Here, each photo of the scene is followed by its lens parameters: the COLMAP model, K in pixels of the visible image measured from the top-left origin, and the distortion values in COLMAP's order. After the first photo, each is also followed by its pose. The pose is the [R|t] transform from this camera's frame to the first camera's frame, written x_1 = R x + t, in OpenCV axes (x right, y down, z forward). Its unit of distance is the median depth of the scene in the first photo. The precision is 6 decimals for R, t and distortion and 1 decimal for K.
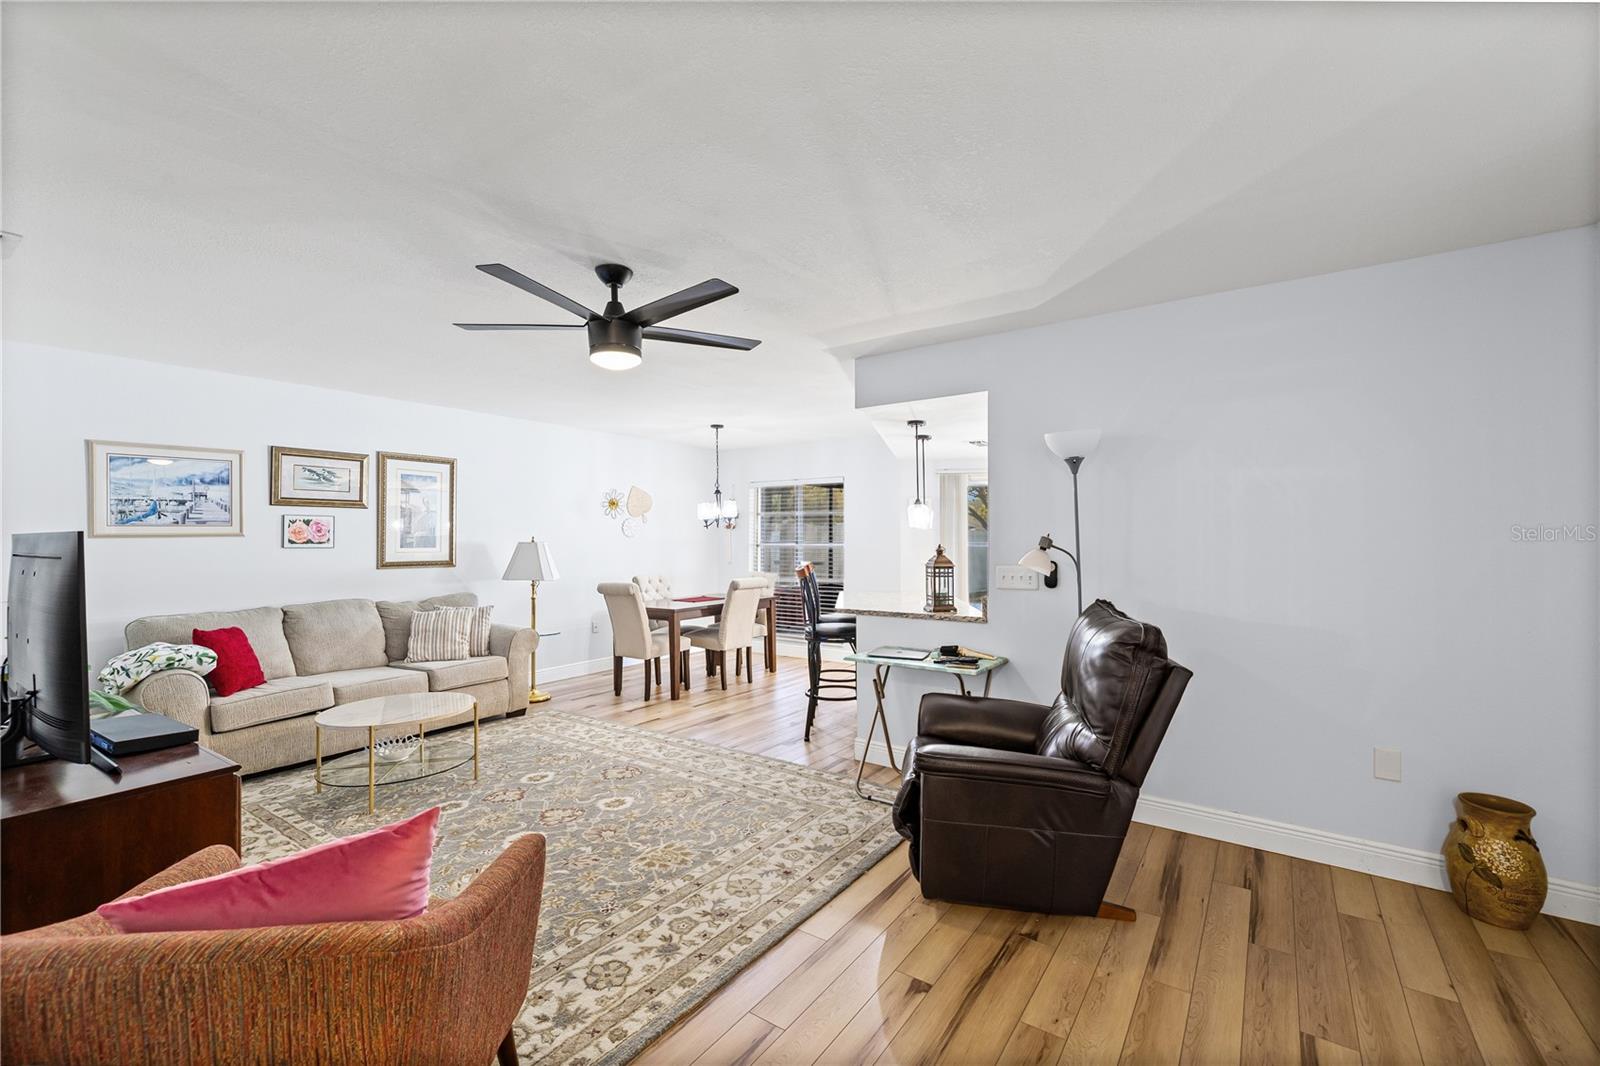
lens RADIAL K [[682.5, 0, 794.1], [0, 682.5, 530.5], [0, 0, 1]] dist [0.001699, 0.000499]
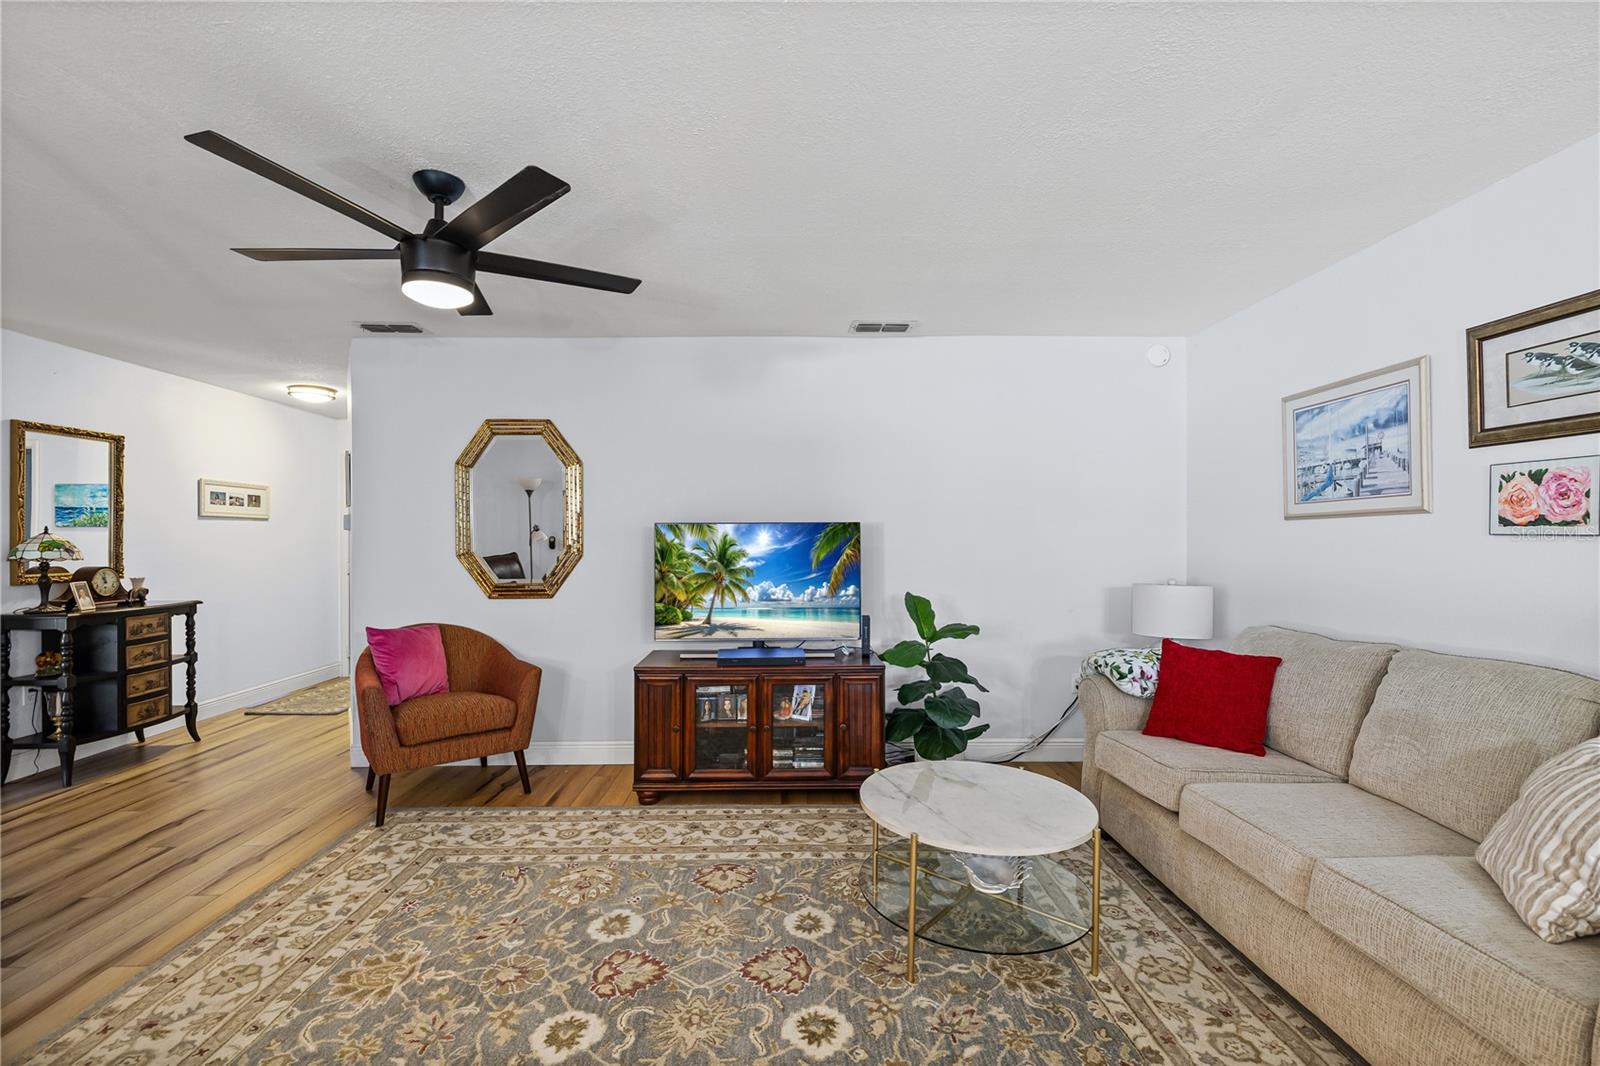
lens RADIAL K [[682.5, 0, 787.4], [0, 682.5, 542.6], [0, 0, 1]] dist [0.001699, 0.000499]
pose [[-0.805490, 0.012263, -0.592482, -0.081549], [0.013423, 0.999907, 0.002446, 0.027138], [0.592457, -0.005983, -0.805580, 1.279525]]
